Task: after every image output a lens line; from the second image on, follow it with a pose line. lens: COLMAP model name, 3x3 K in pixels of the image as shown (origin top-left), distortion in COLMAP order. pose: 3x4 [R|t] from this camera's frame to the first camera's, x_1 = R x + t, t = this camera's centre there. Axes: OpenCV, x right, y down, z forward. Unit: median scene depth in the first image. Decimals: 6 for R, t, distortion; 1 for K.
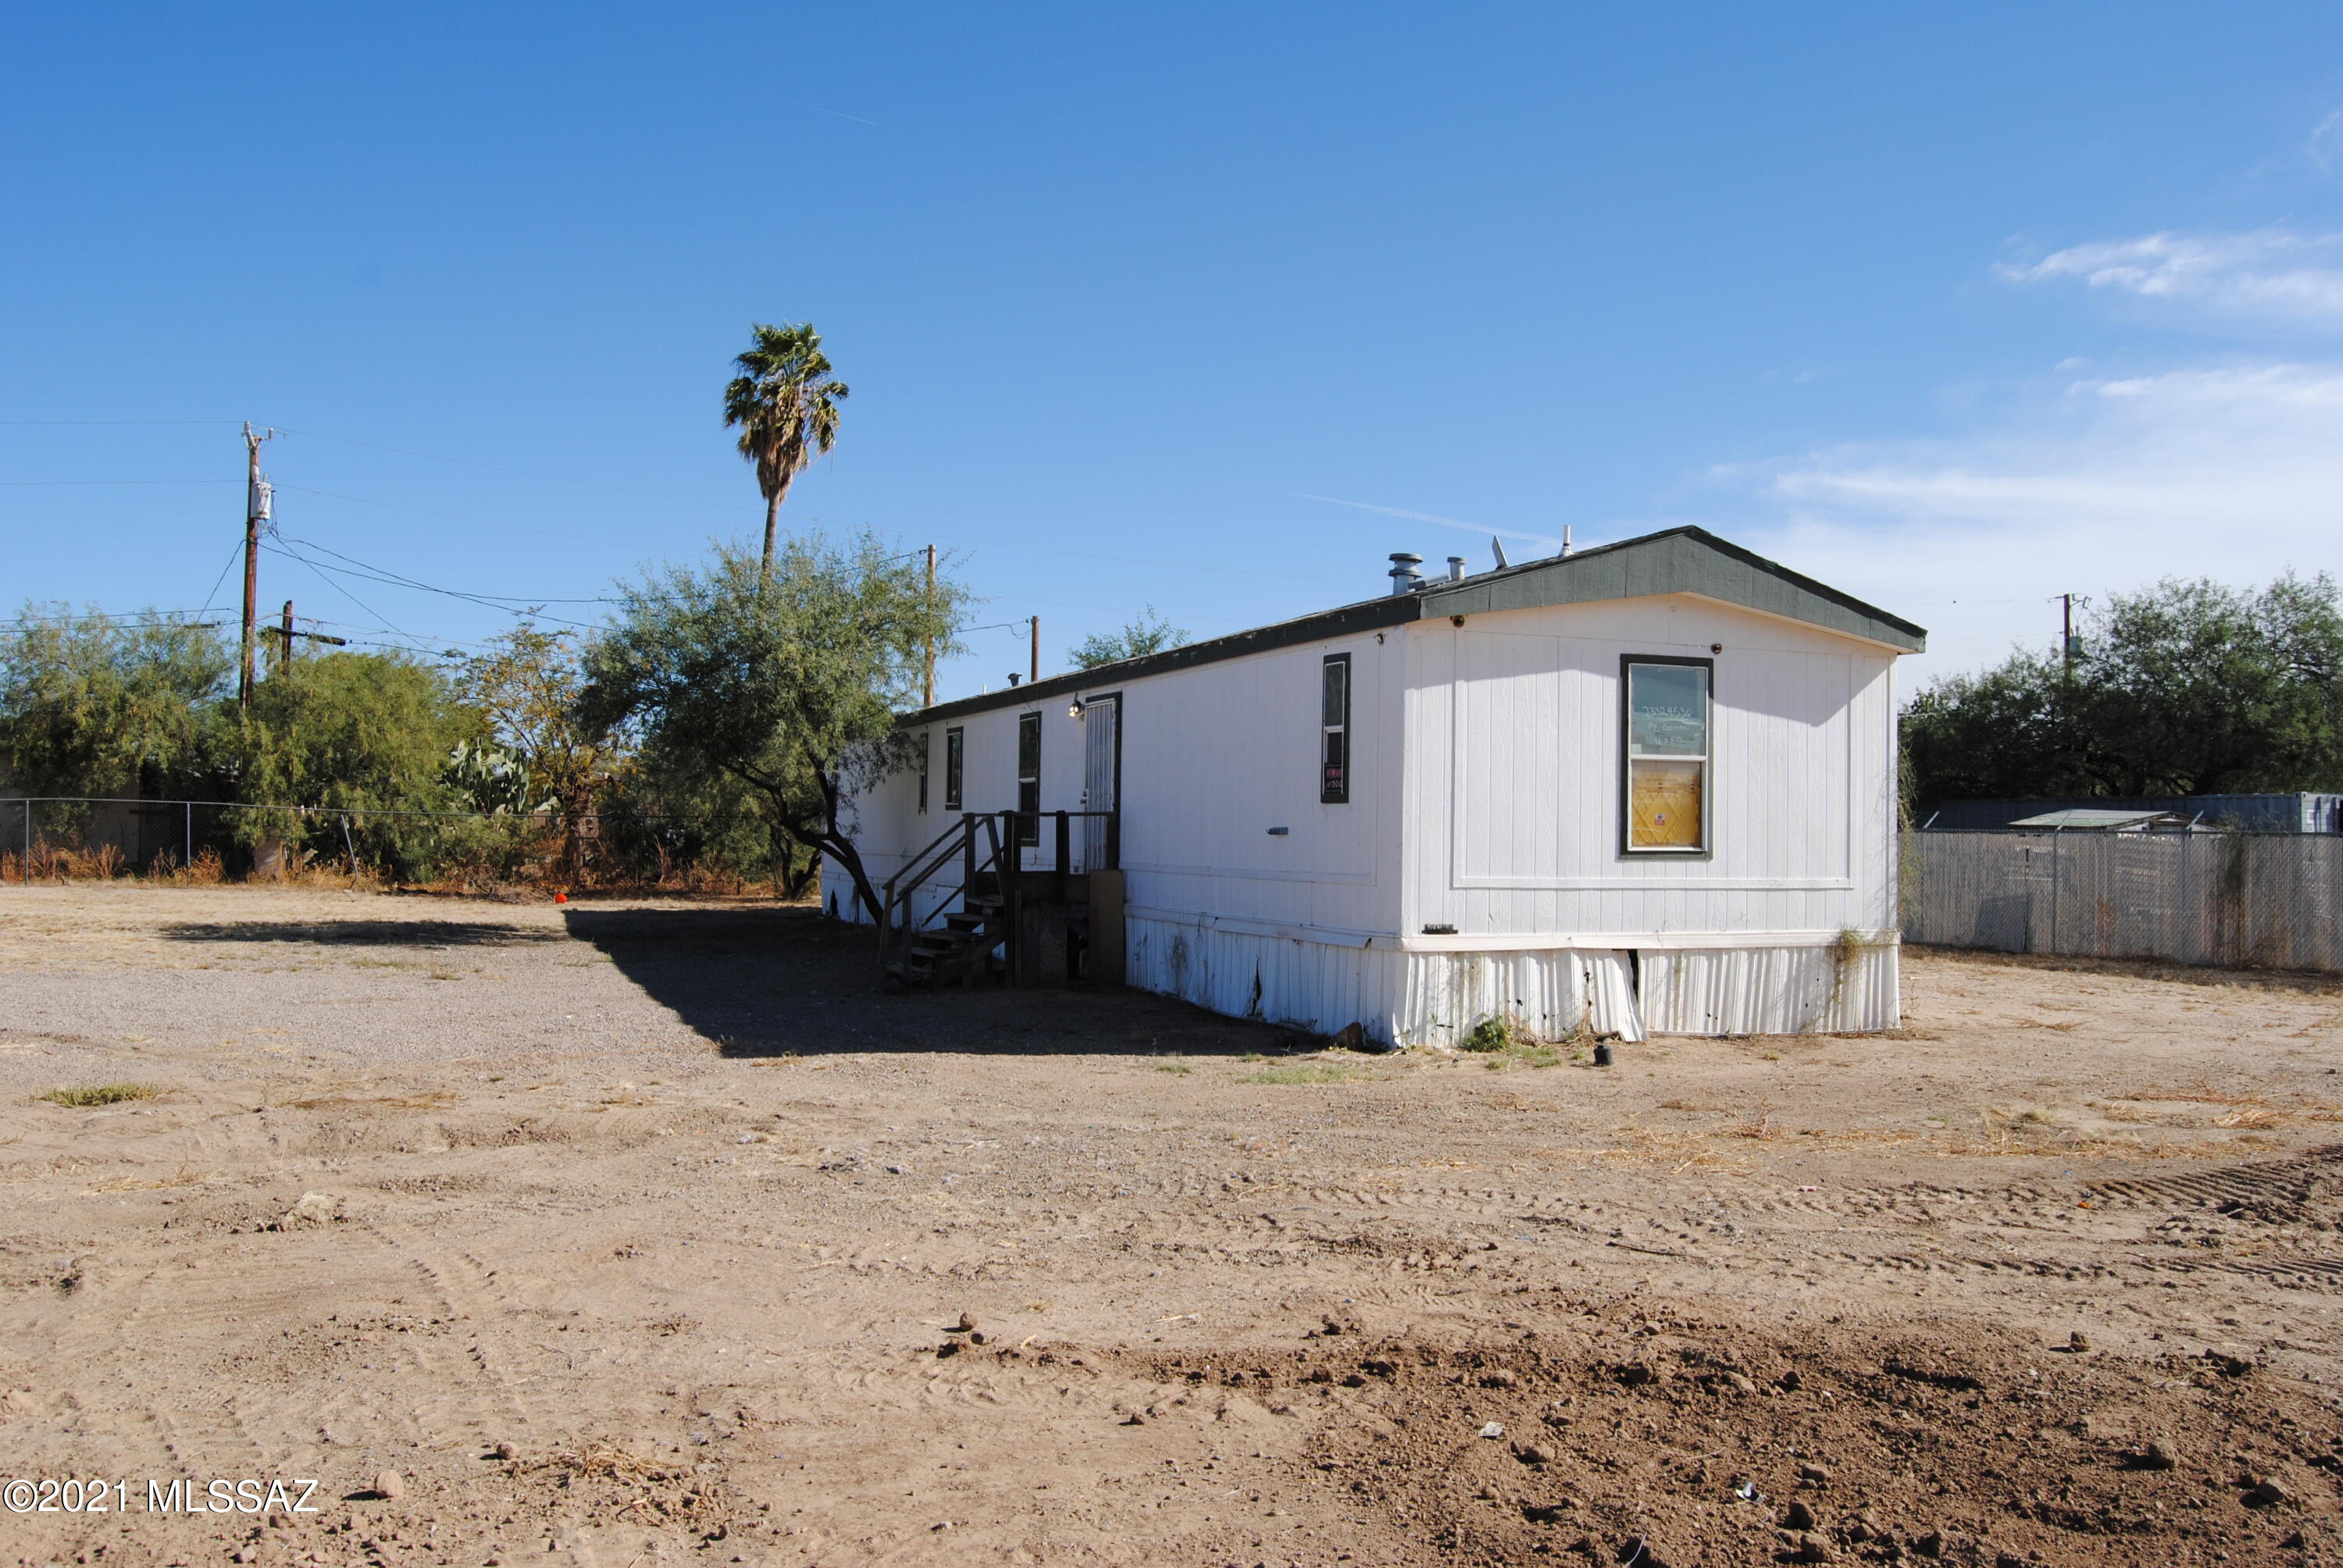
lens RADIAL K [[1886.5, 0, 1120.2], [0, 1886.5, 779.1], [0, 0, 1]] dist [-0.066268, 0.011642]
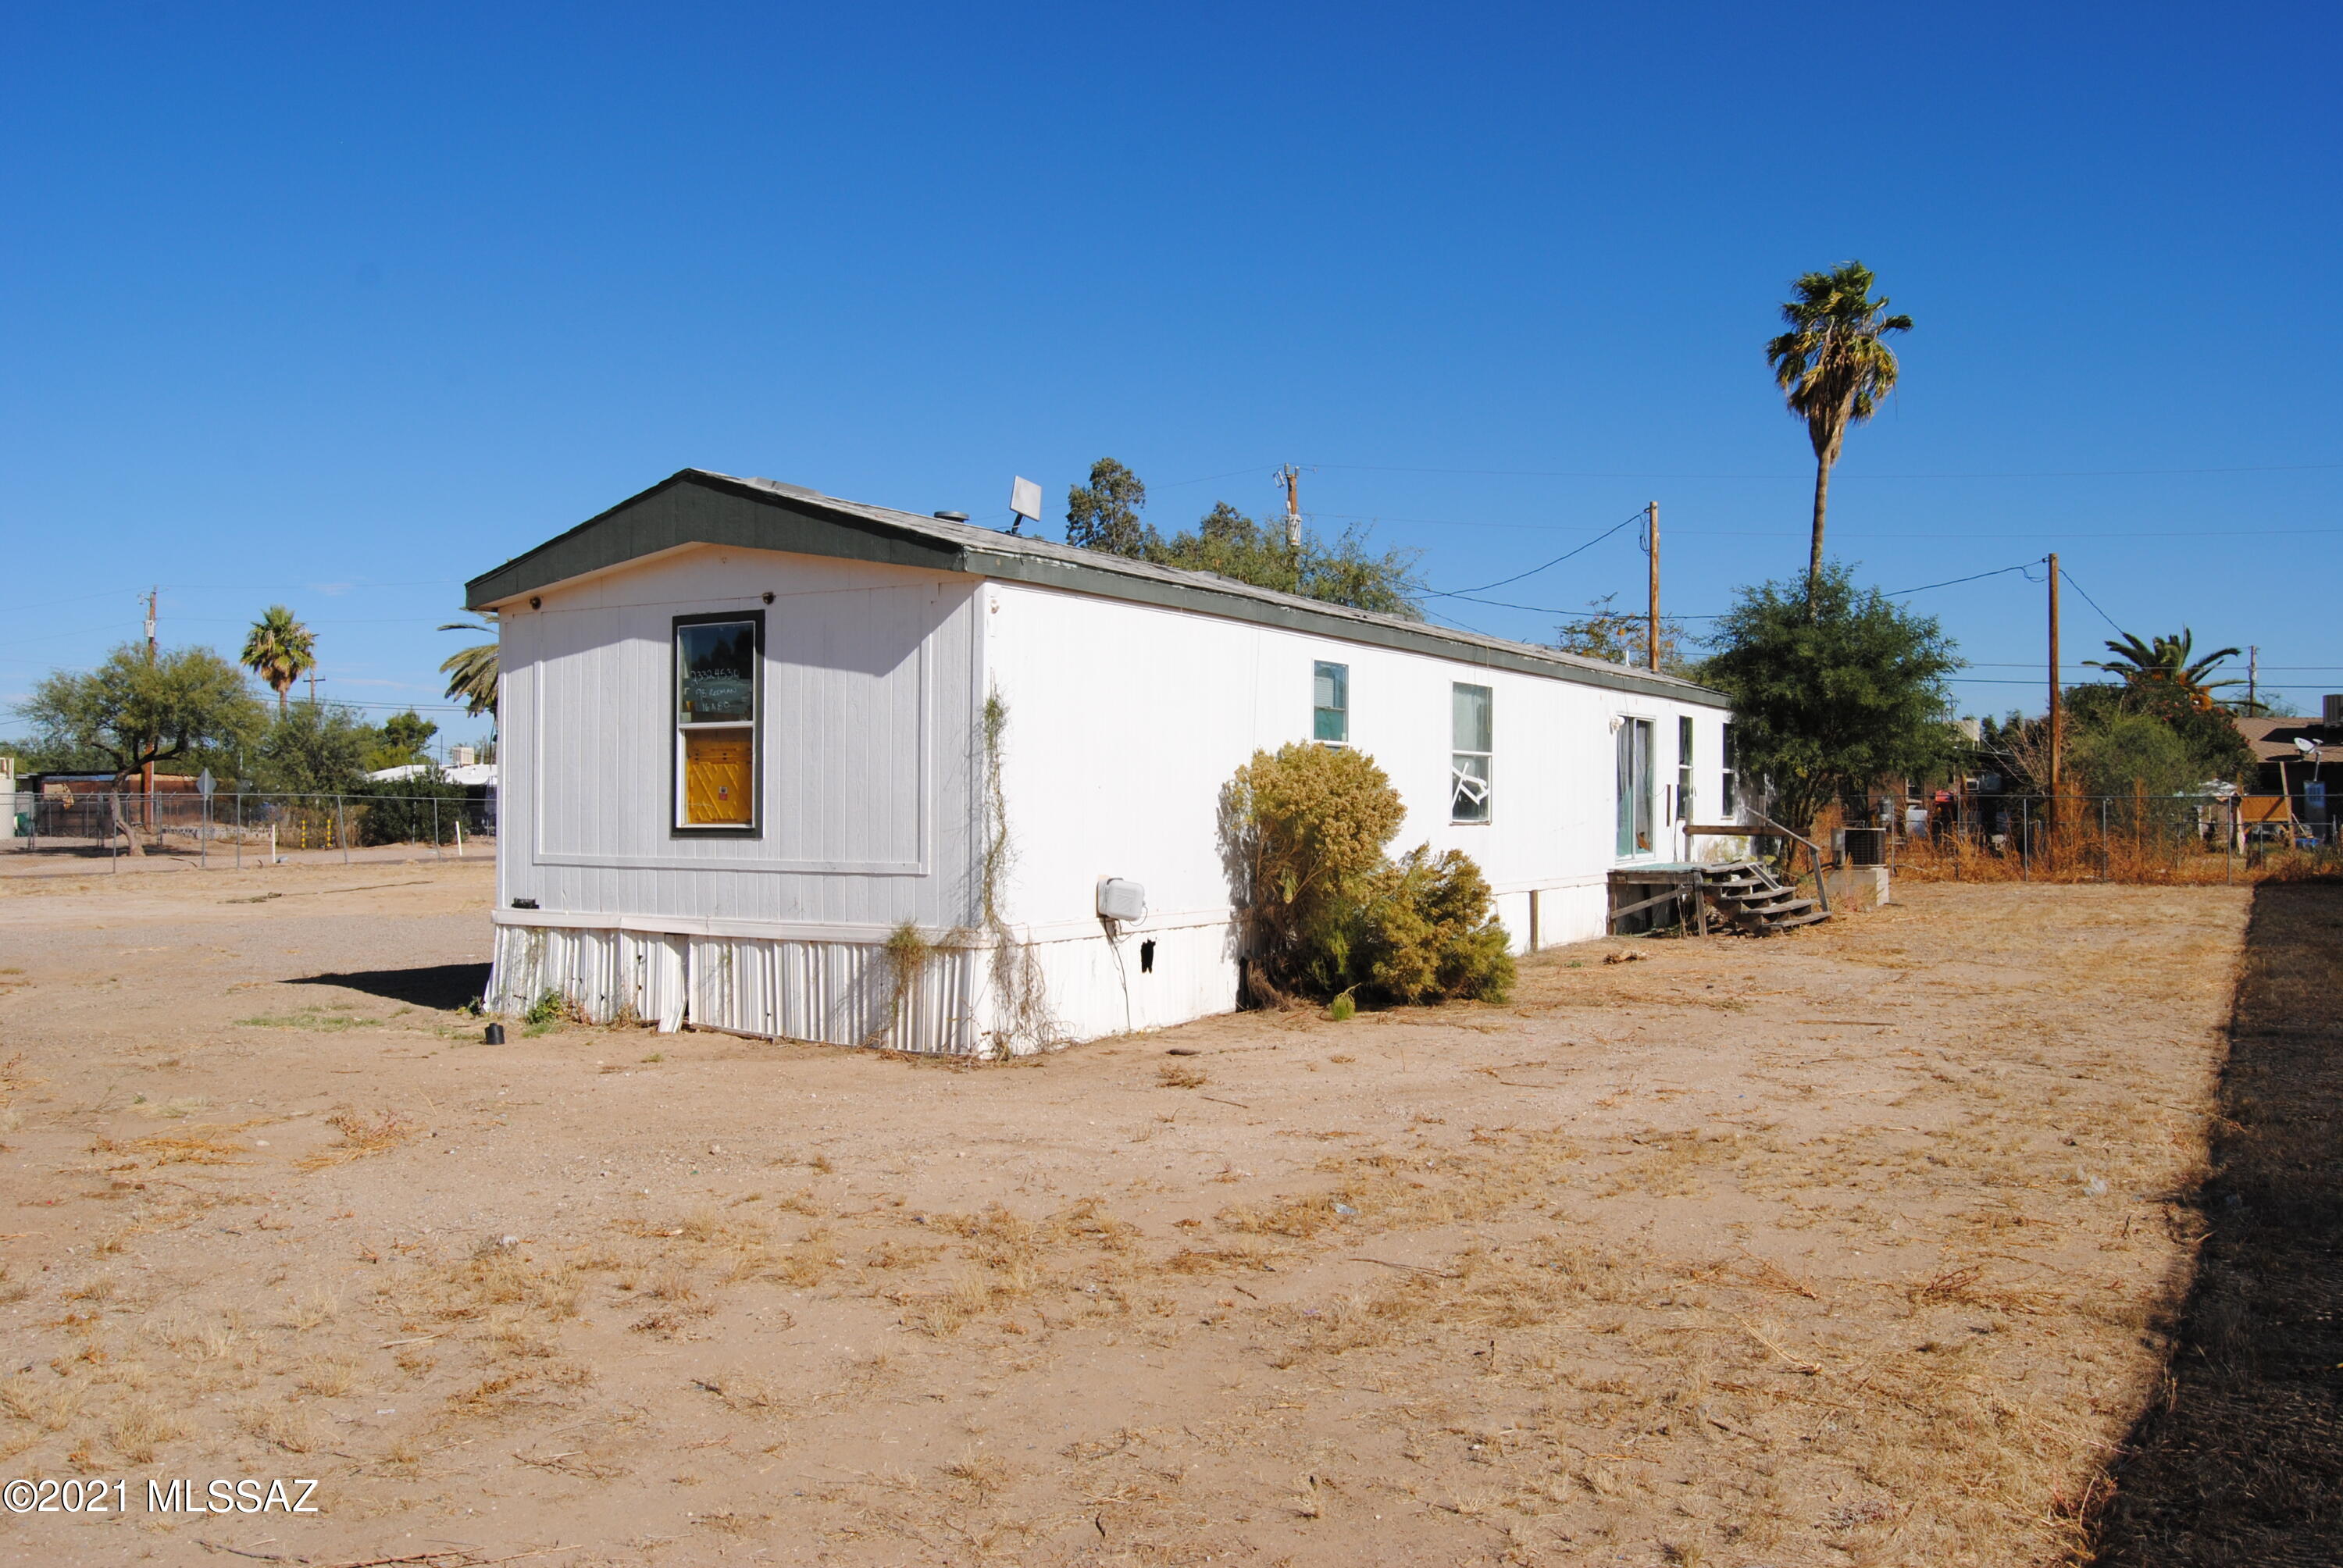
lens RADIAL K [[1886.5, 0, 1120.2], [0, 1886.5, 779.1], [0, 0, 1]] dist [-0.066268, 0.011642]
pose [[0.602198, -0.027997, -0.797855, 1.131312], [0.029641, 0.999480, -0.012701, 0.031987], [0.797796, -0.016000, 0.602715, 0.602937]]
